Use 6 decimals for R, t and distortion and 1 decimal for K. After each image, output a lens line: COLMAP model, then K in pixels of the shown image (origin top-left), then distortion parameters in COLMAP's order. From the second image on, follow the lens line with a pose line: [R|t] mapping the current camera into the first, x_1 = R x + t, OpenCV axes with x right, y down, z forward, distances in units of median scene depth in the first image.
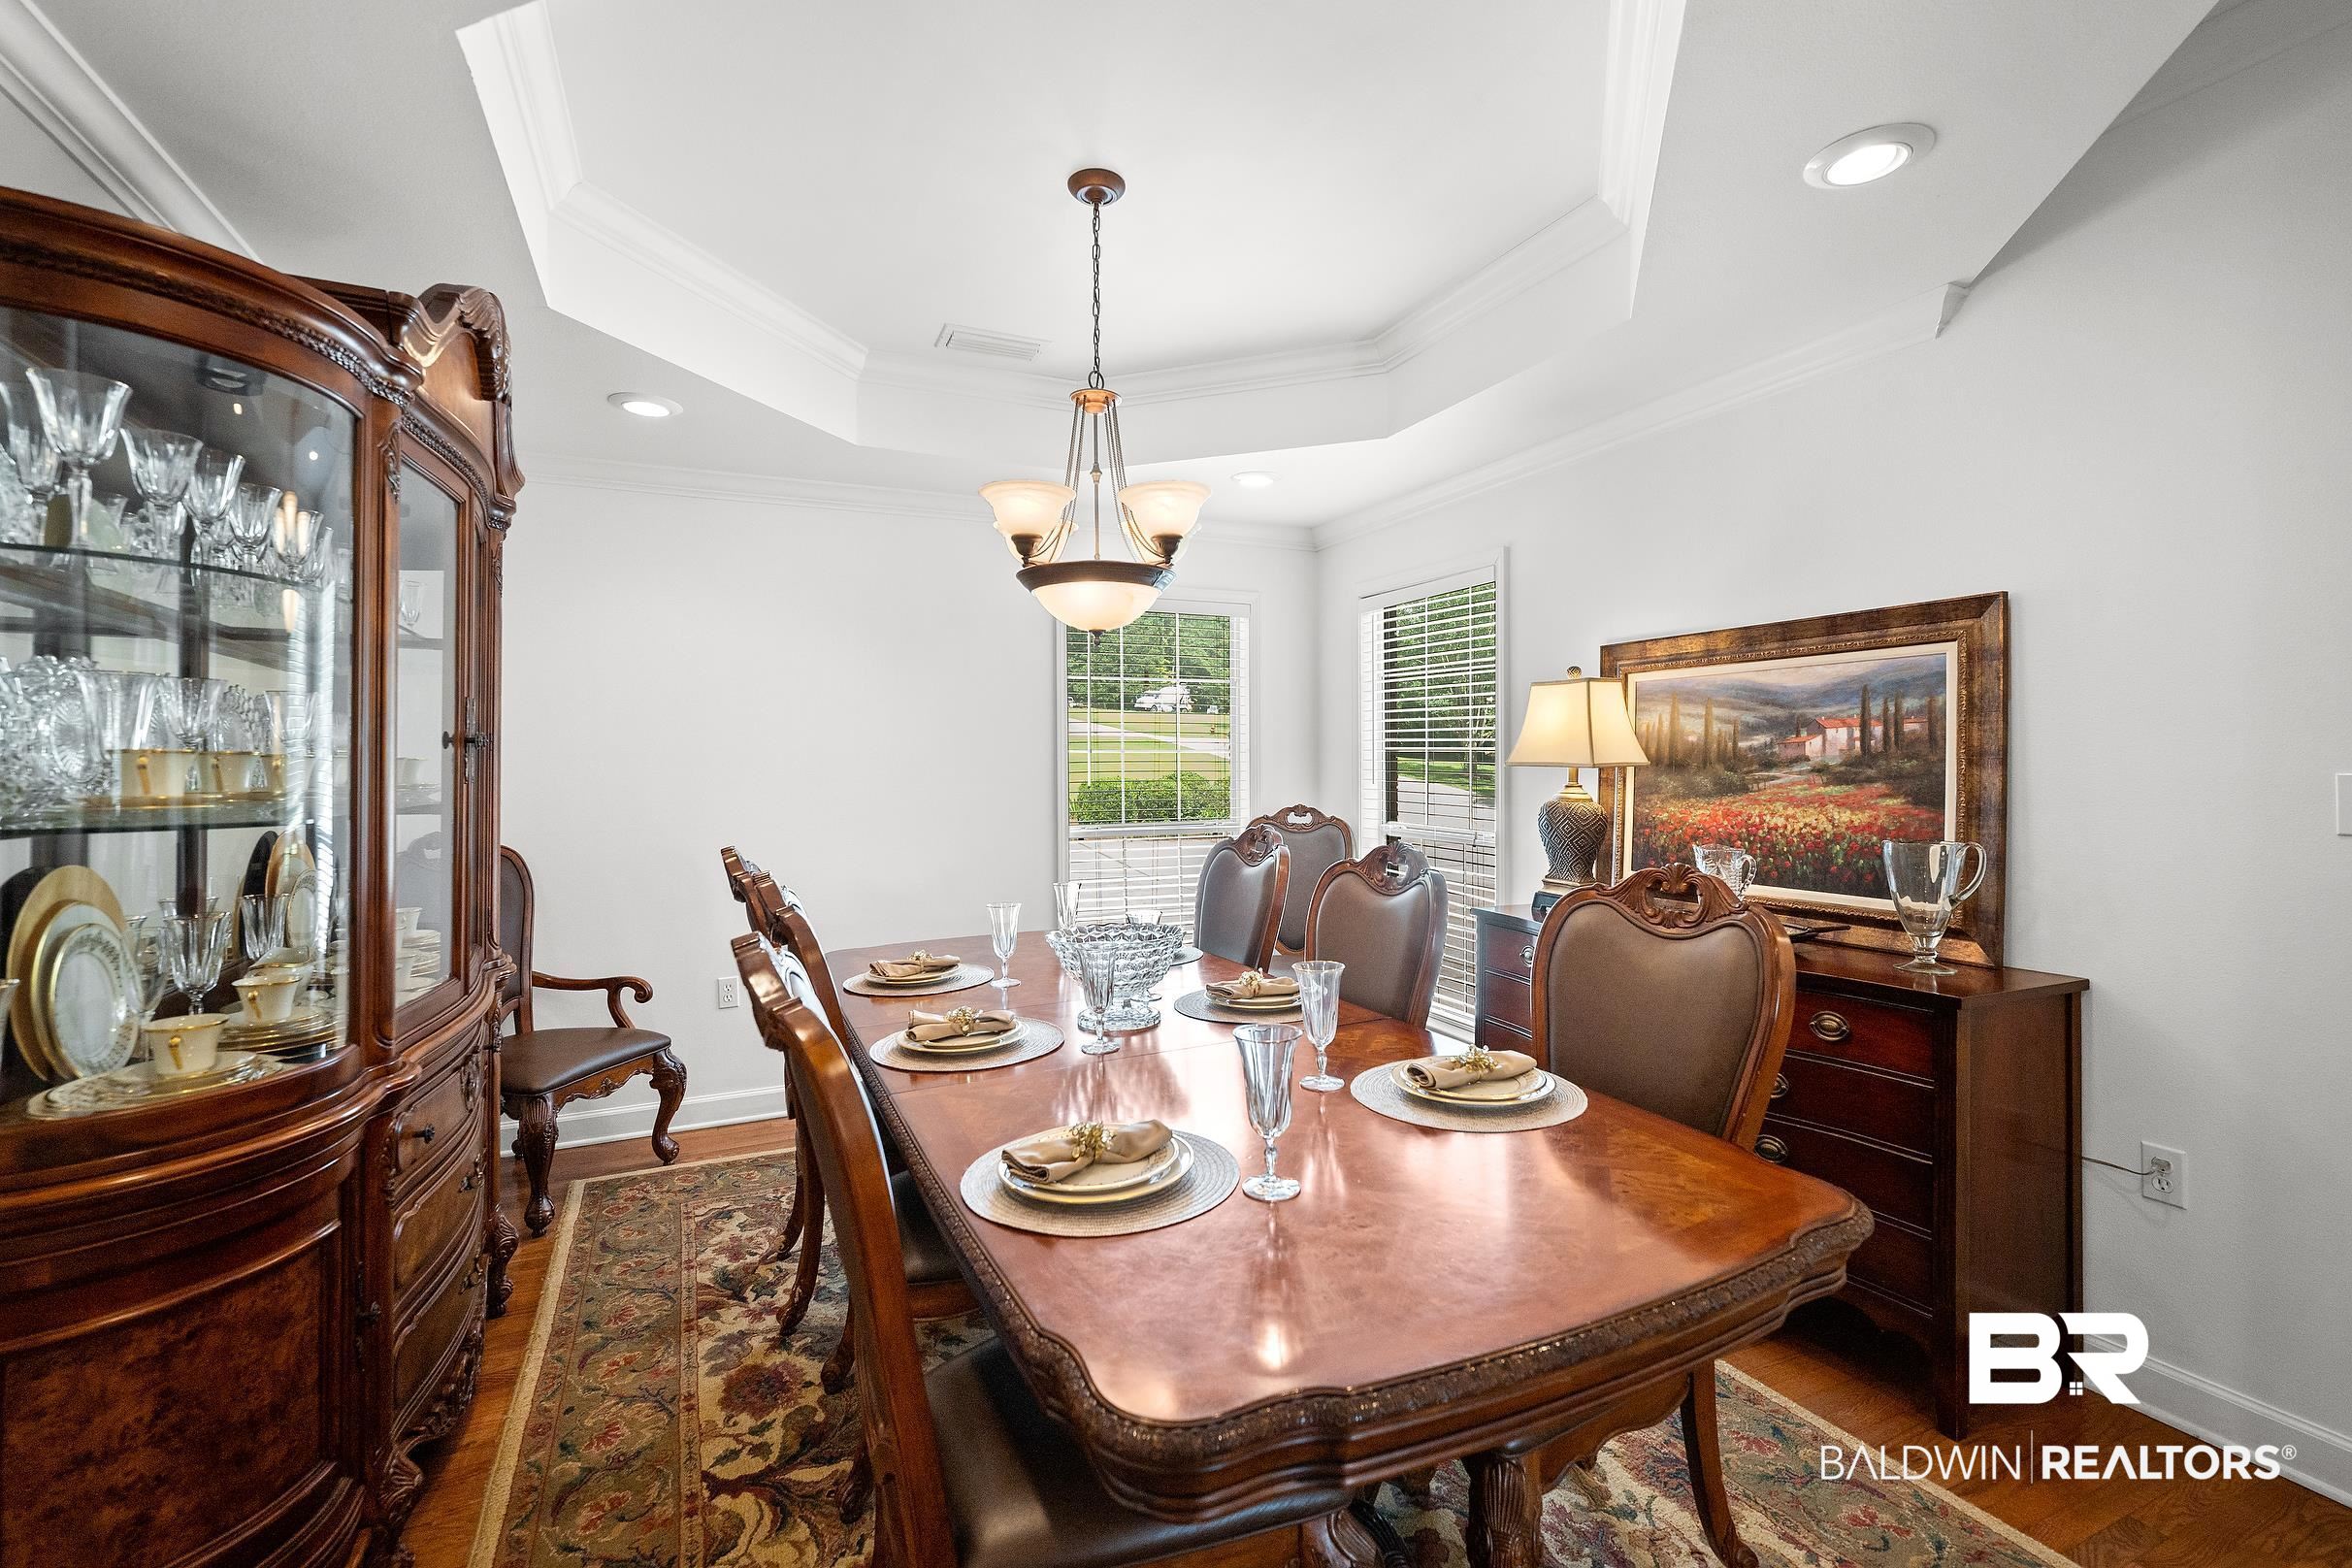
lens RADIAL K [[1001.0, 0, 1175.0], [0, 1001.0, 767.1], [0, 0, 1]] dist [-0.015935, 0.000386]
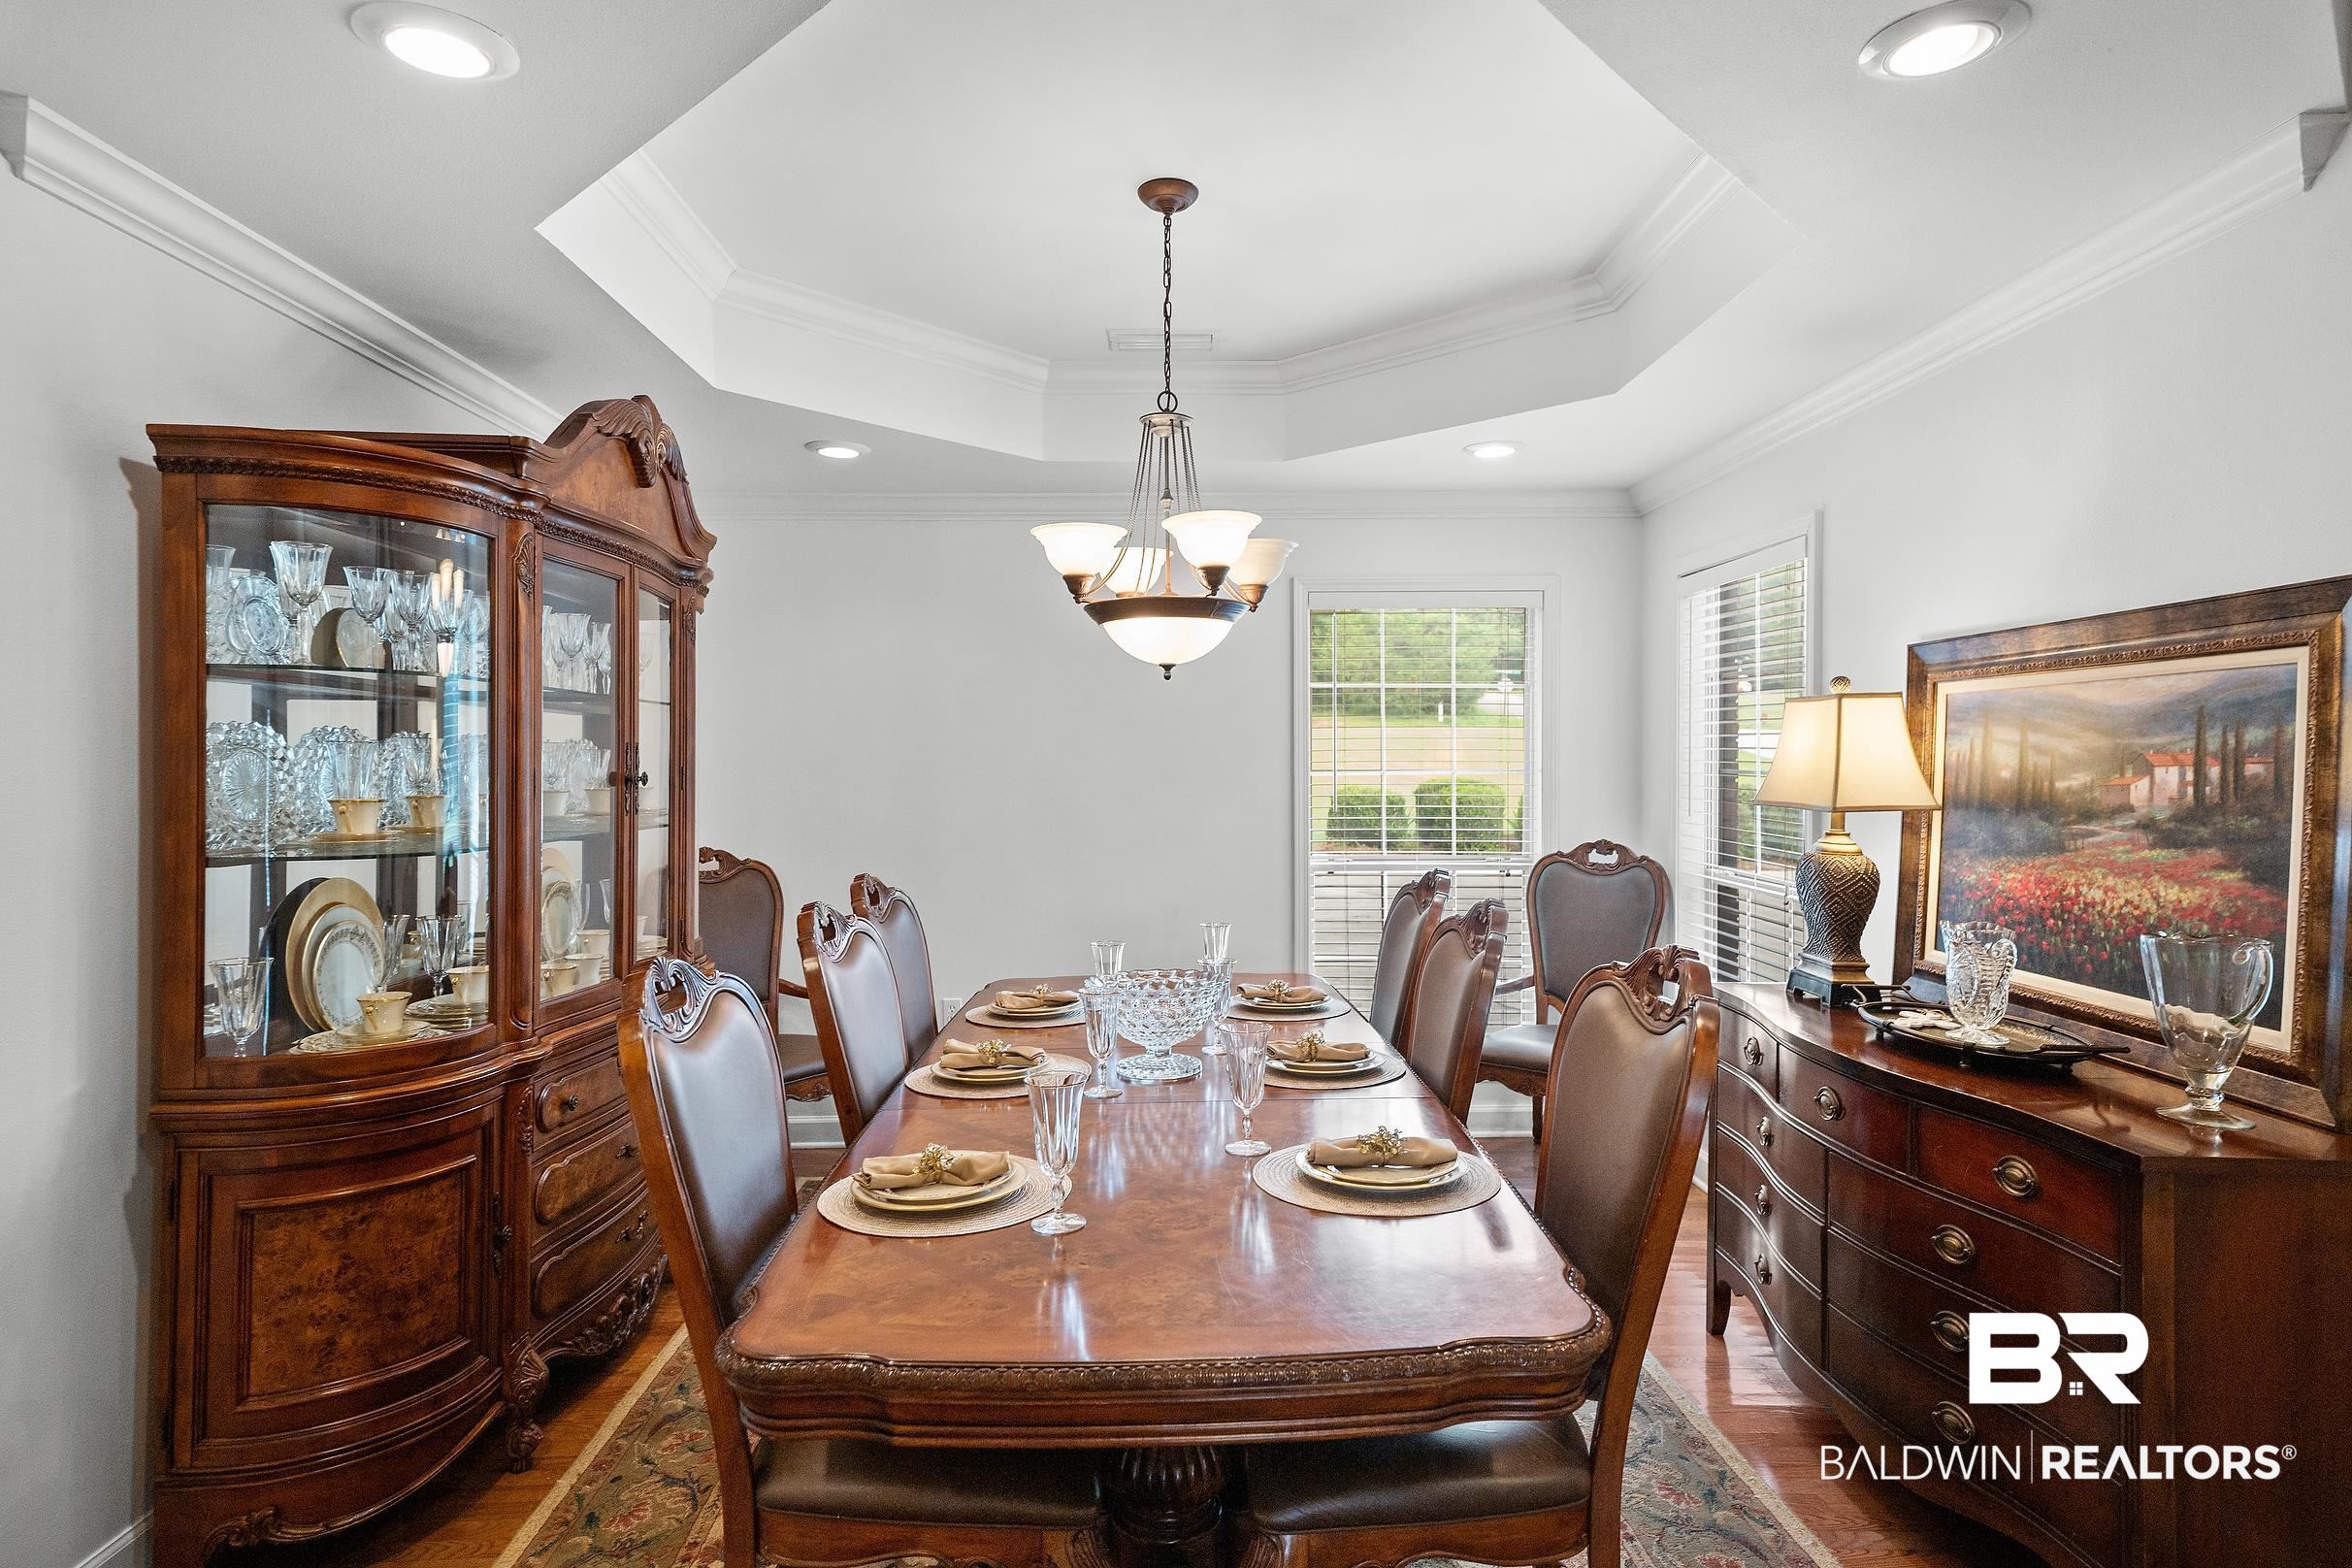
lens RADIAL K [[1239.3, 0, 1176.0], [0, 1239.3, 784.0], [0, 0, 1]] dist [-0.000282, 0.000398]
pose [[0.918605, 0.010478, -0.395039, 0.399995], [-0.005104, 0.999880, 0.014650, -0.039394], [0.395145, -0.011441, 0.918548, -0.085487]]
